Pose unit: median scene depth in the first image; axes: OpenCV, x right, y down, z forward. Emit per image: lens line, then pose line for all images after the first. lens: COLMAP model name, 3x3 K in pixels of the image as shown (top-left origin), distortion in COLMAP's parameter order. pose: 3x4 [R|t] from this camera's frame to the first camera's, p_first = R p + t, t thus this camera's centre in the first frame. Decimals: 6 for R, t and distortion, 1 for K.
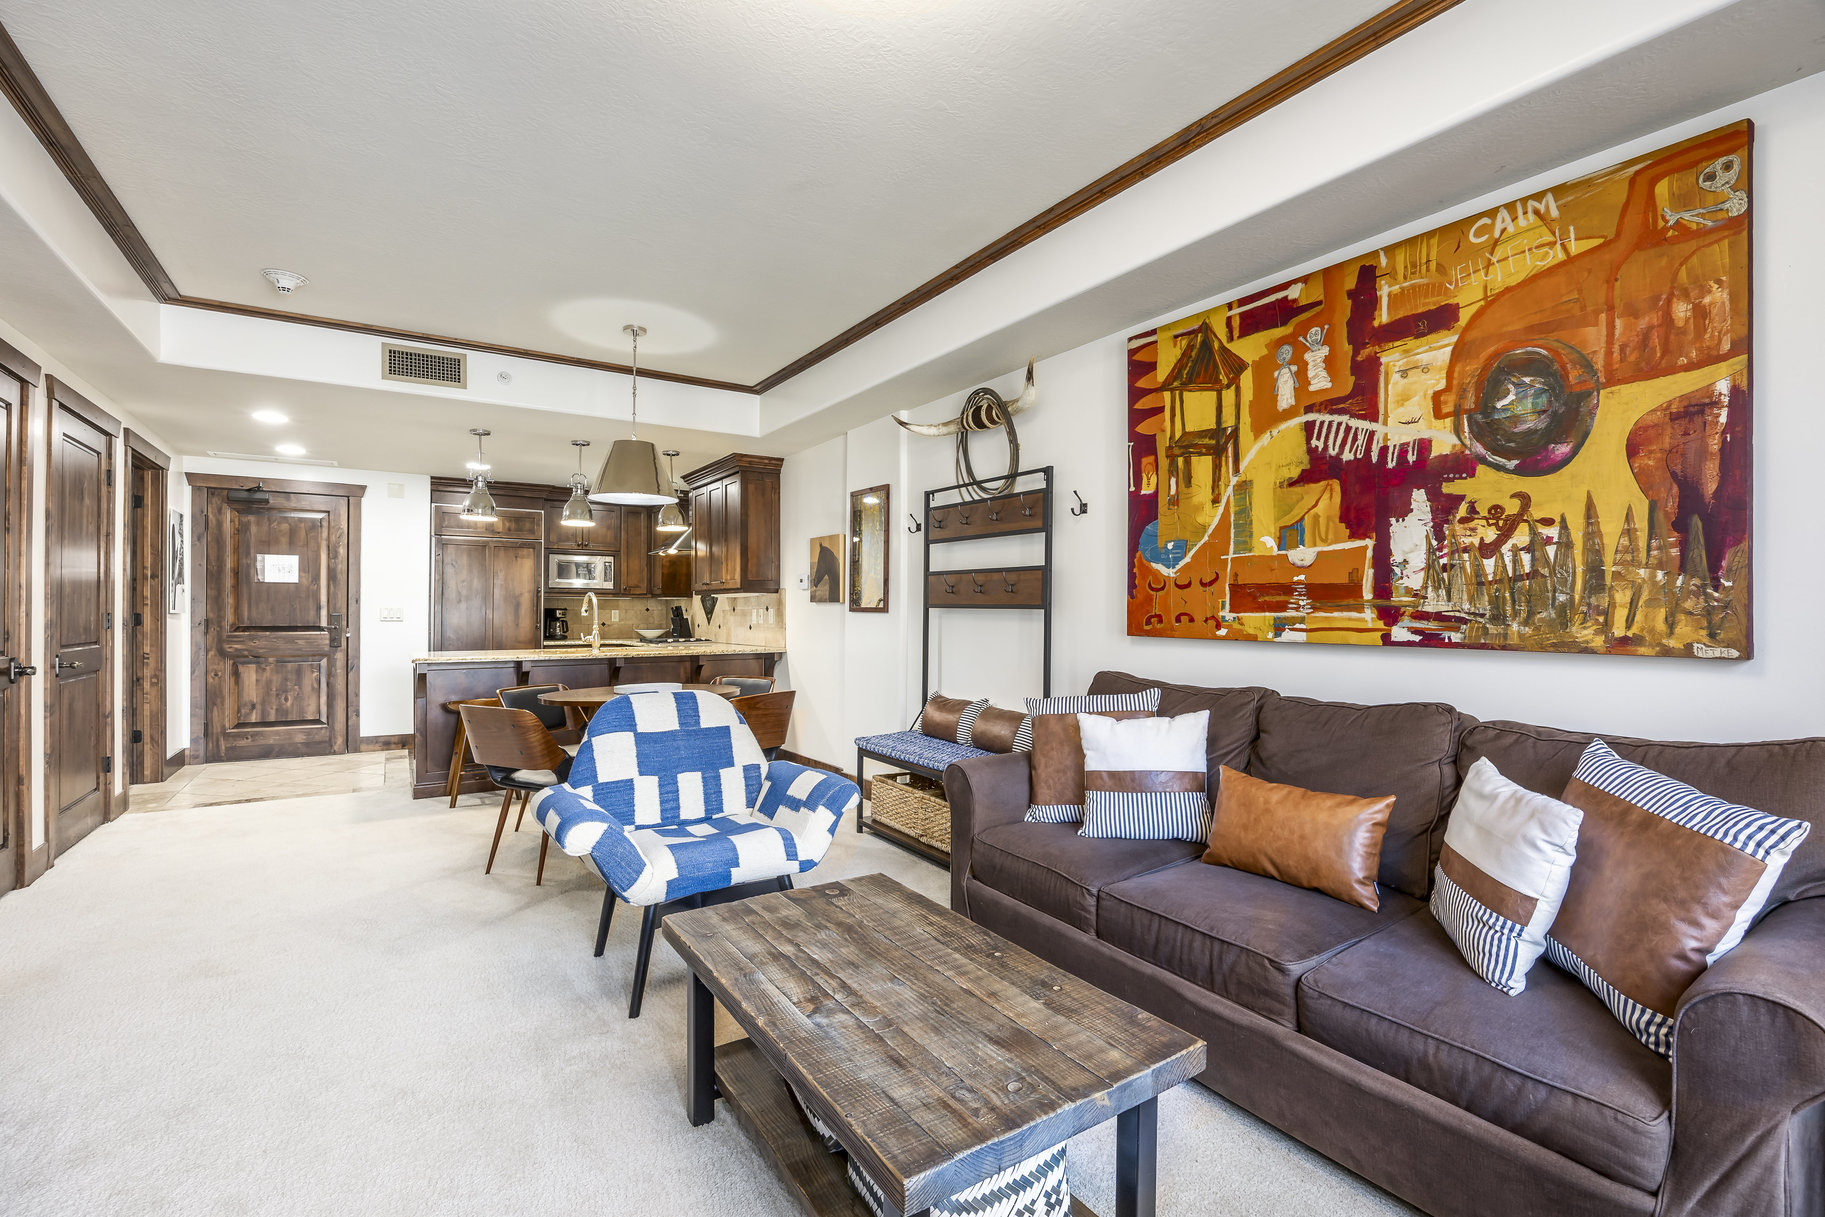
lens RADIAL K [[802.0, 0, 906.8], [0, 802.0, 606.0], [0, 0, 1]] dist [-0.013208, 0.000695]
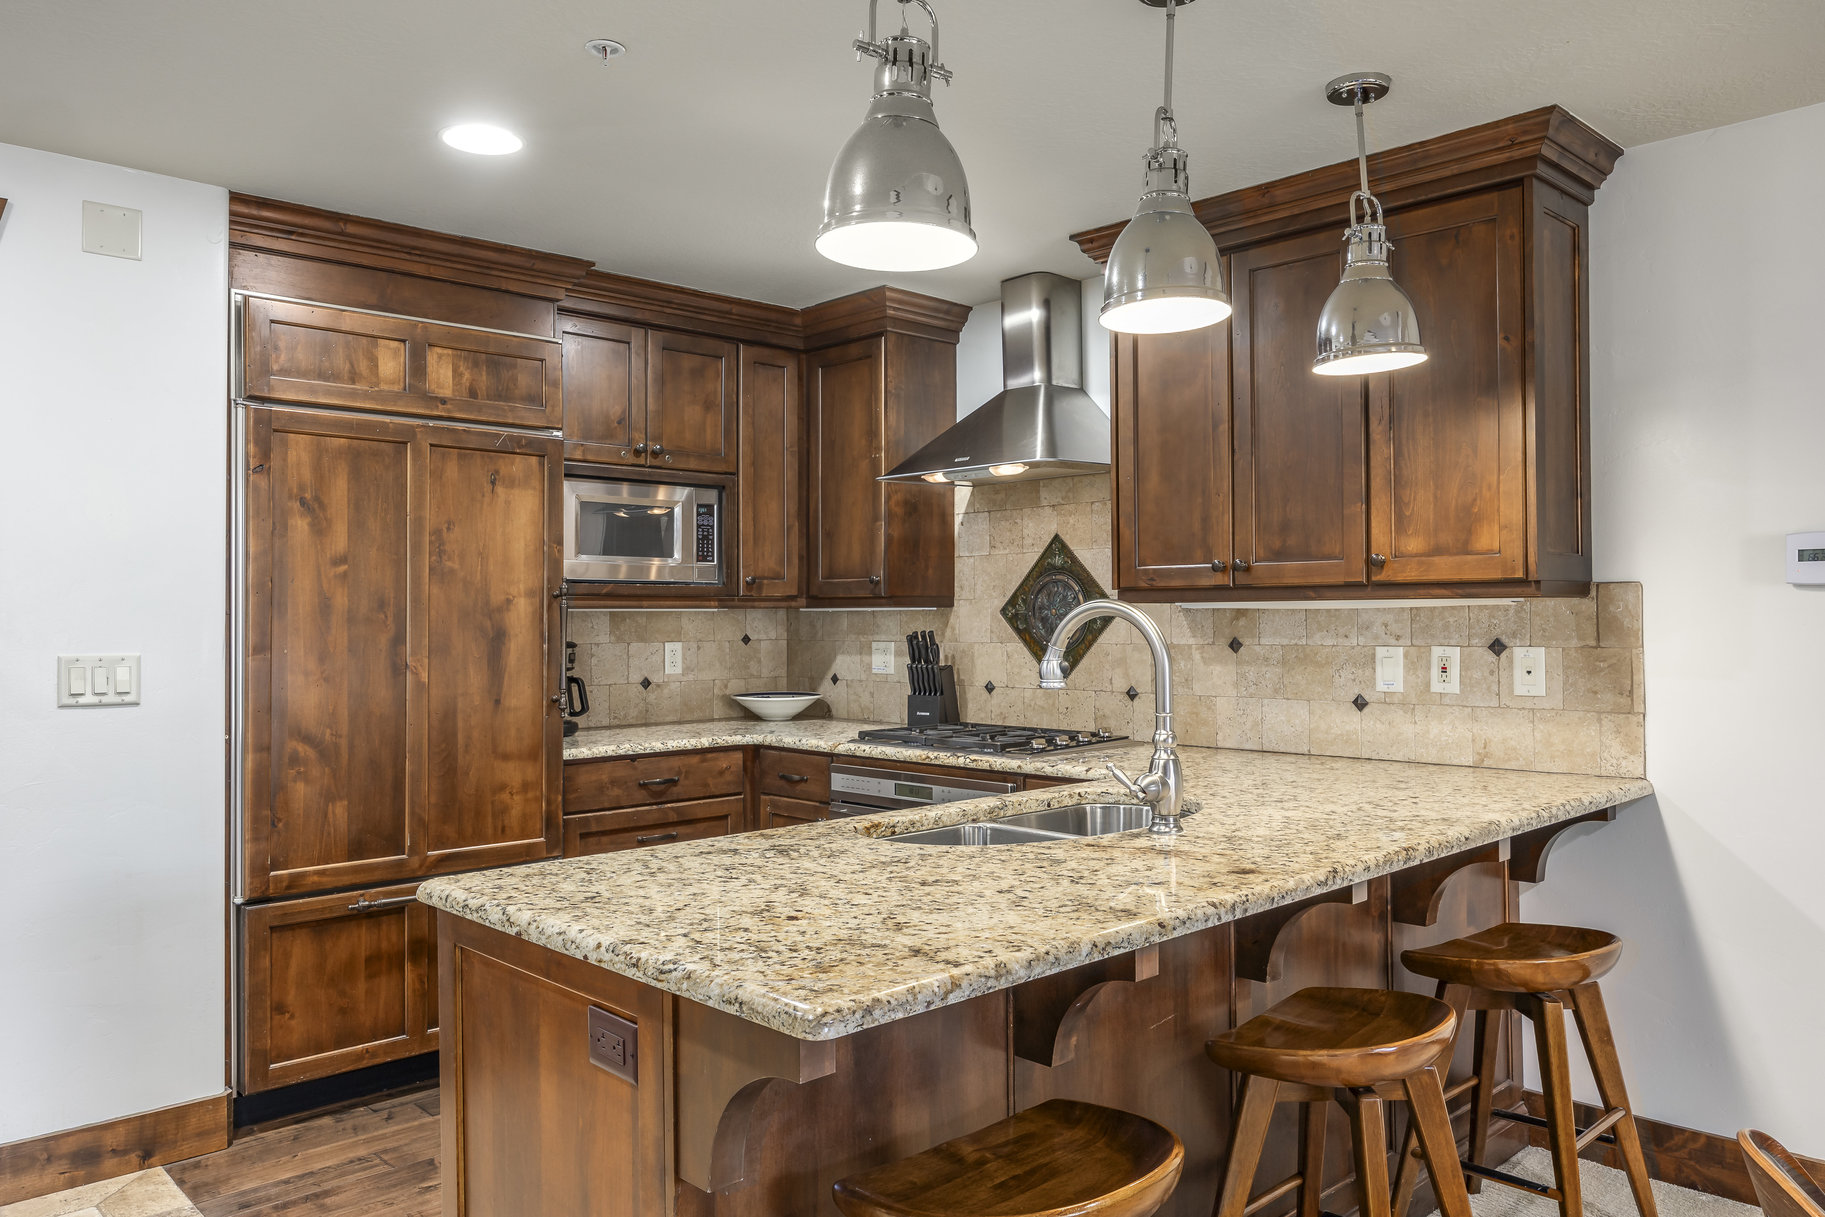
lens RADIAL K [[1290.3, 0, 943.4], [0, 1290.3, 607.8], [0, 0, 1]] dist [-0.012278, 0.001826]
pose [[0.980853, -0.007454, 0.194606, -0.771839], [0.007116, 0.999972, 0.002438, -0.023383], [-0.194619, -0.001007, 0.980878, 0.885441]]
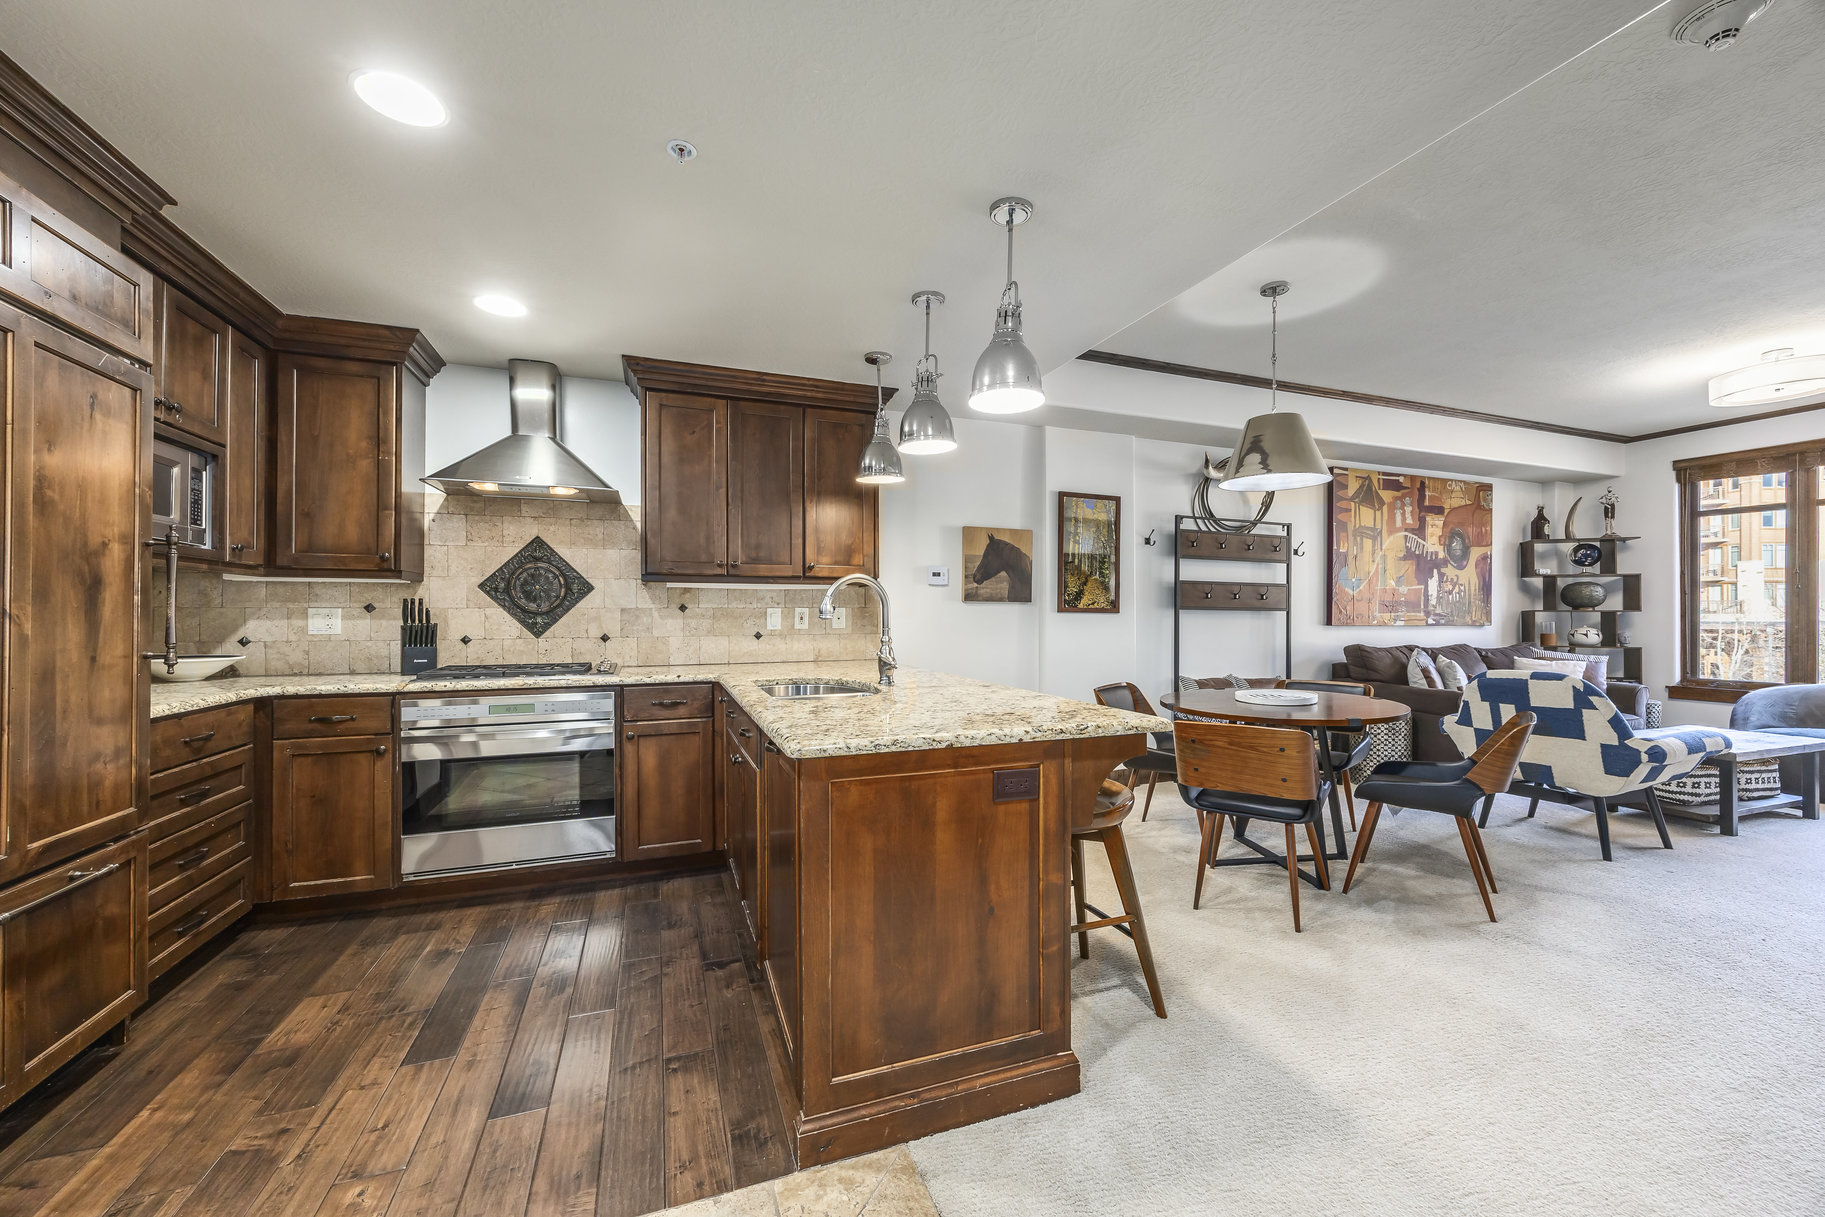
lens RADIAL K [[691.2, 0, 904.8], [0, 691.2, 614.7], [0, 0, 1]] dist [0.001971, -0.000812]
pose [[0.233226, -0.001317, 0.972422, -1.211679], [-0.007594, 0.999966, 0.003176, 0.011280], [-0.972393, -0.008126, 0.233209, 1.262597]]
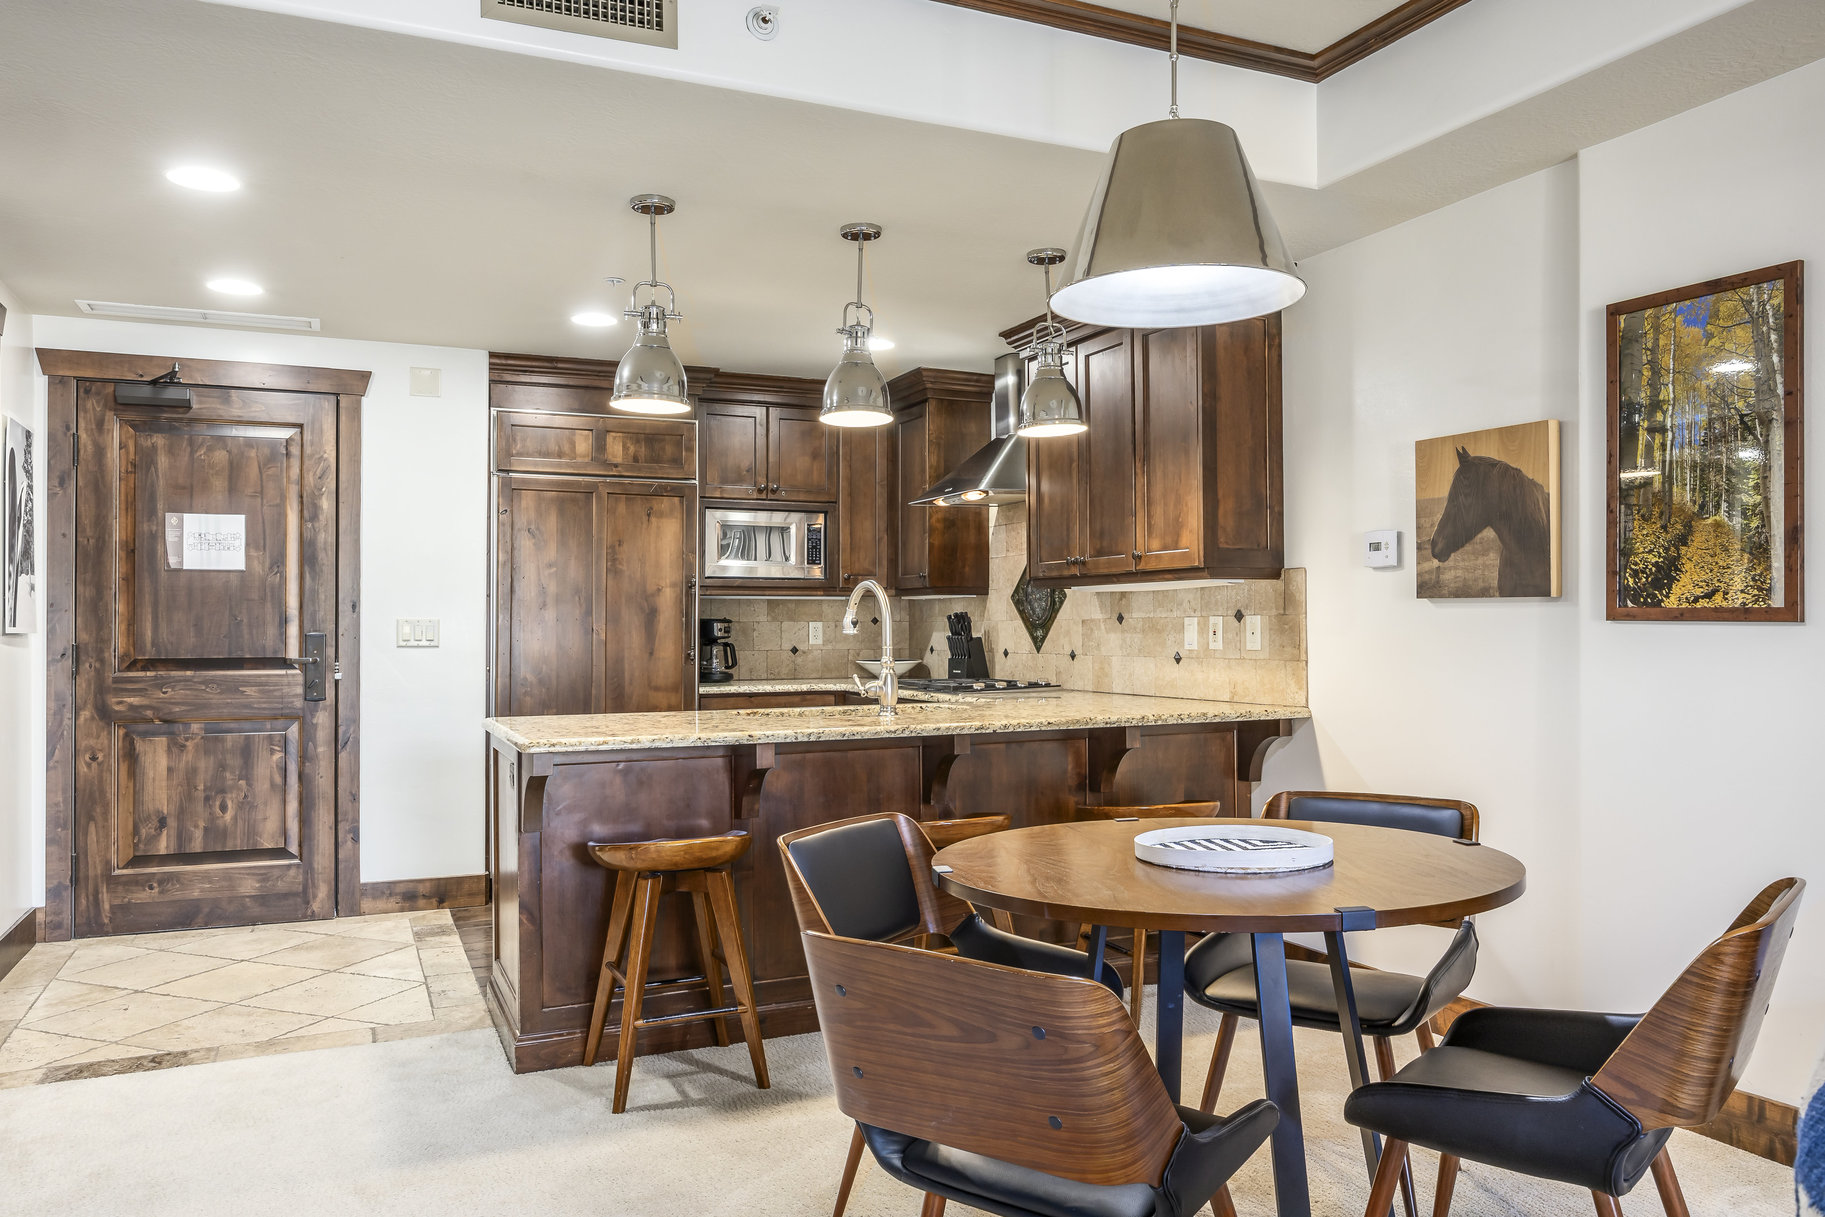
lens RADIAL K [[1290.3, 0, 925.1], [0, 1290.3, 602.2], [0, 0, 1]] dist [-0.012278, 0.001826]
pose [[0.989621, -0.008657, -0.143442, -0.388001], [0.007367, 0.999928, -0.009520, 0.002094], [0.143514, 0.008365, 0.989613, 0.452793]]
